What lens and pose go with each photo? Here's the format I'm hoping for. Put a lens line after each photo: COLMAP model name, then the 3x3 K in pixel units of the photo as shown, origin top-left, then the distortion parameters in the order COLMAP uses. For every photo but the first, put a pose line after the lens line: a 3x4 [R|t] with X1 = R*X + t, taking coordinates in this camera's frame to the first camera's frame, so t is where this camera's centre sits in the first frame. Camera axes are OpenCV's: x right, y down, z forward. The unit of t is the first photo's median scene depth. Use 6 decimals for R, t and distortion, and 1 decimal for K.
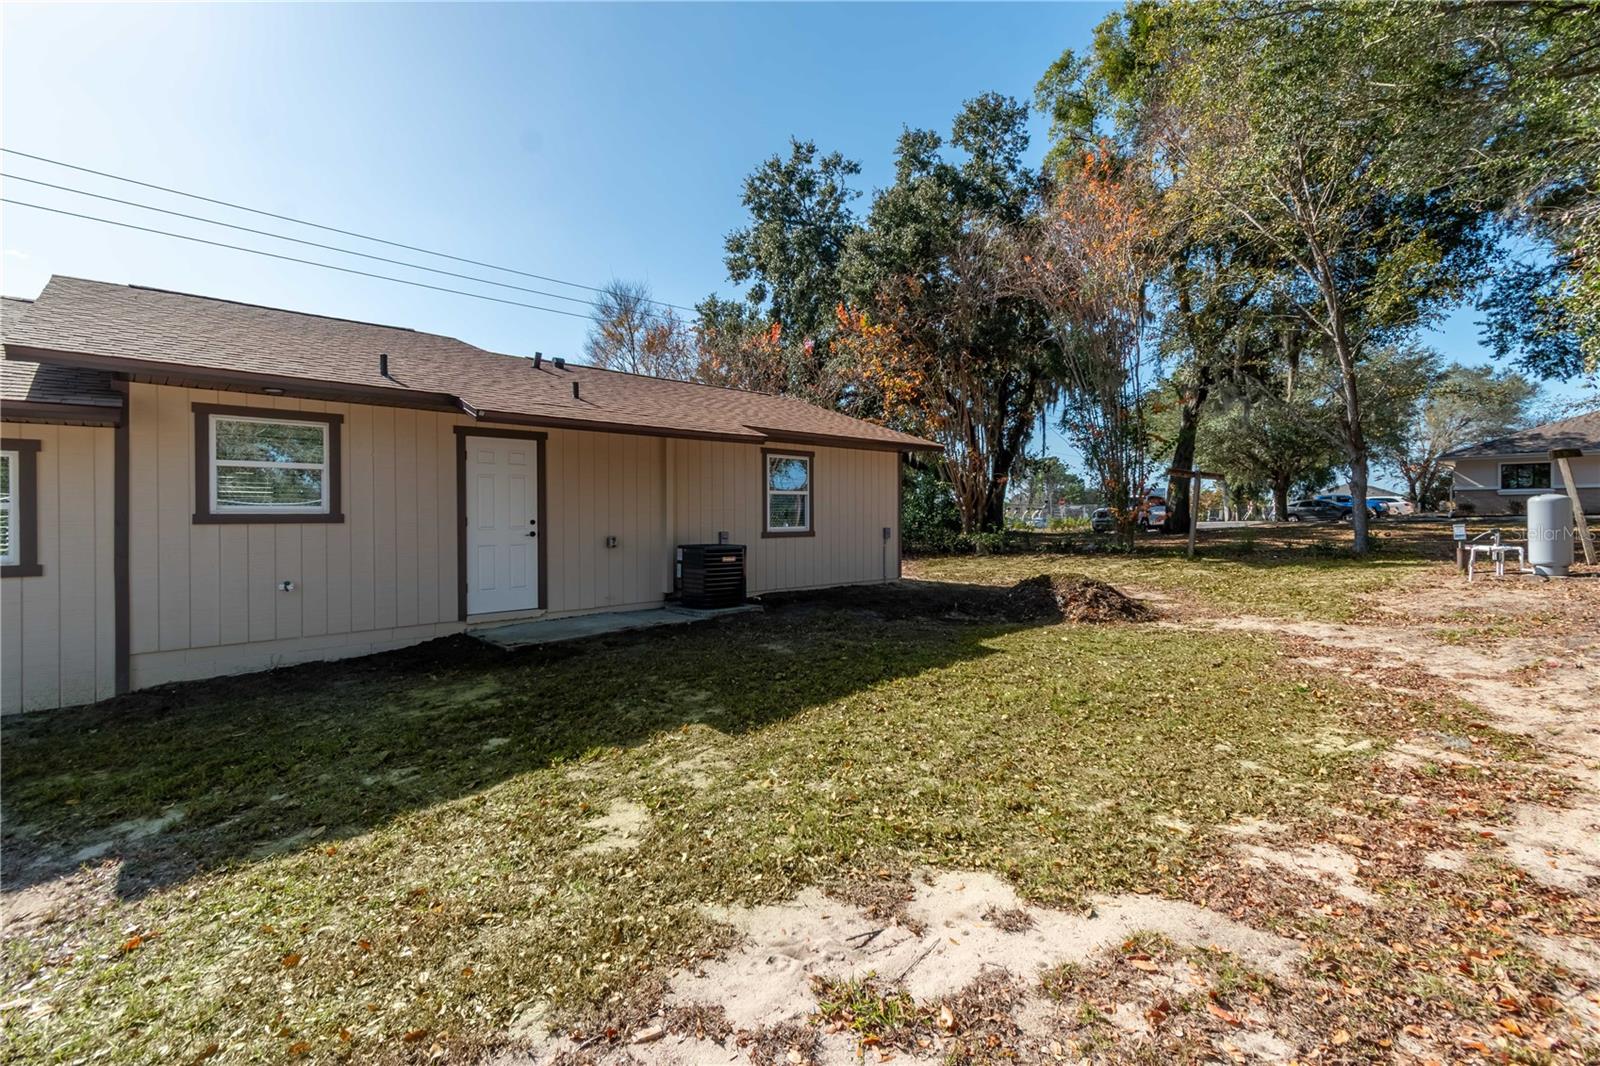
lens RADIAL K [[713.5, 0, 800.0], [0, 713.5, 533.0], [0, 0, 1]] dist [0.002658, 0.001361]
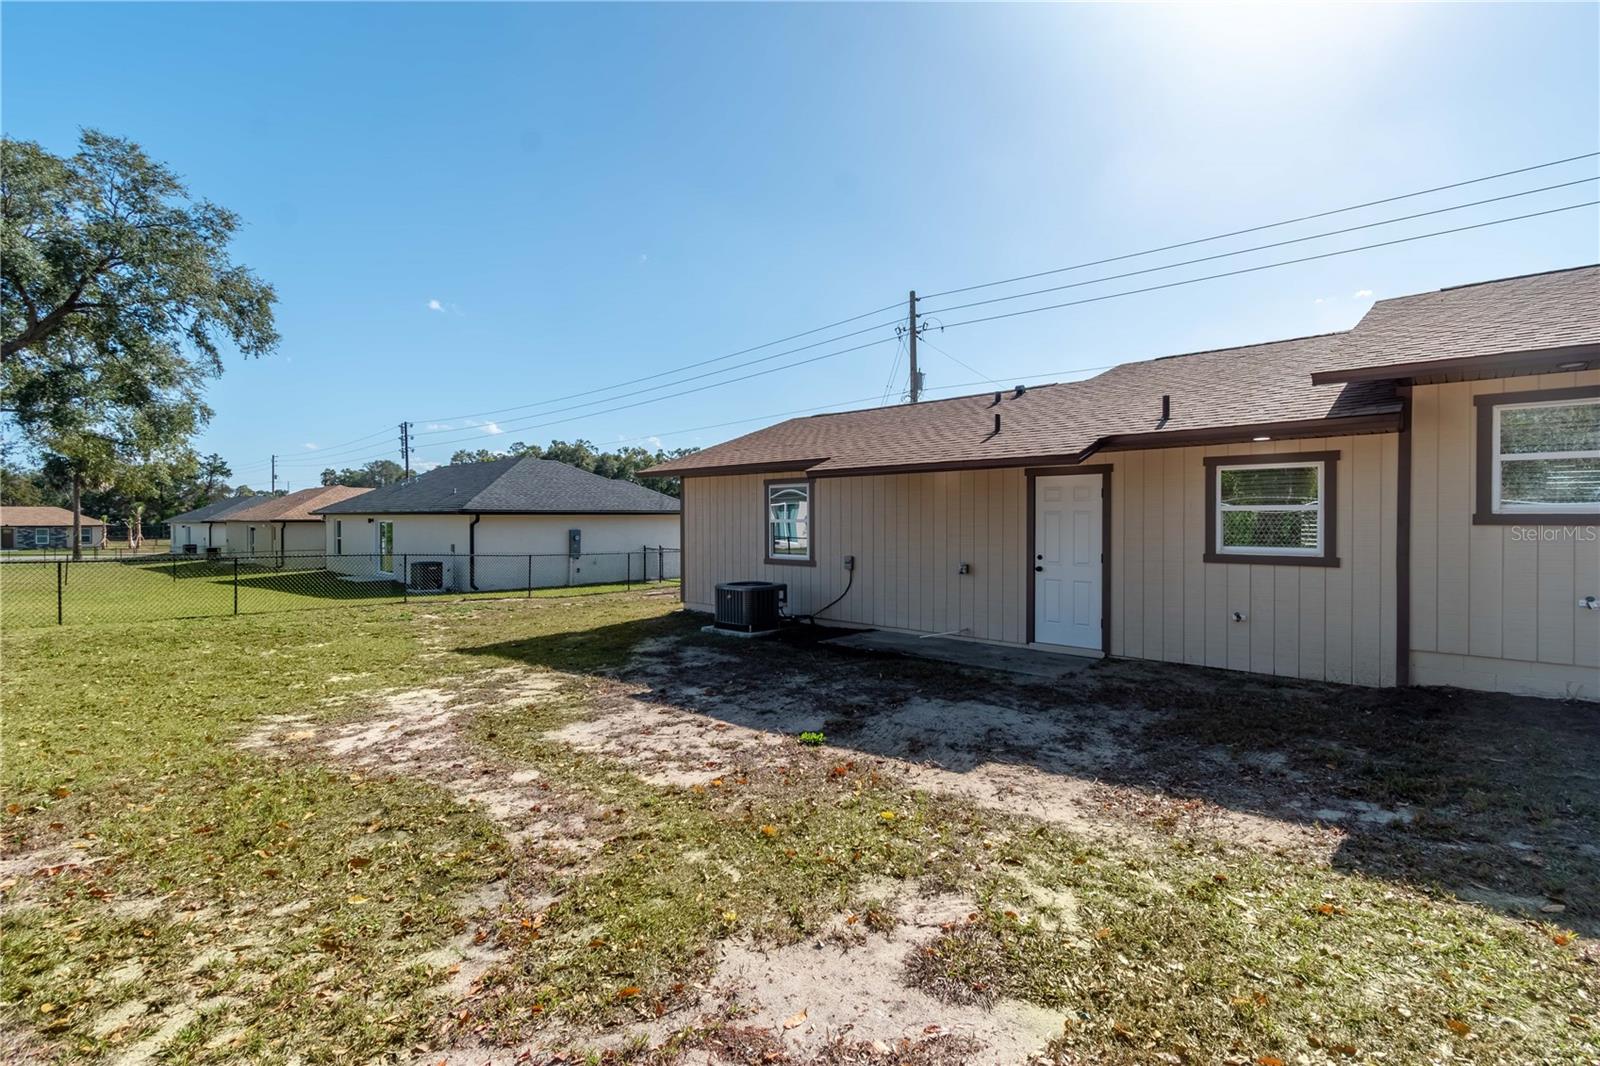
lens RADIAL K [[713.5, 0, 800.0], [0, 713.5, 533.0], [0, 0, 1]] dist [0.002658, 0.001361]
pose [[0.076855, 0.027753, -0.996656, 0.057319], [-0.027083, 0.999302, 0.025738, -0.002884], [0.996674, 0.025014, 0.077553, 0.082505]]
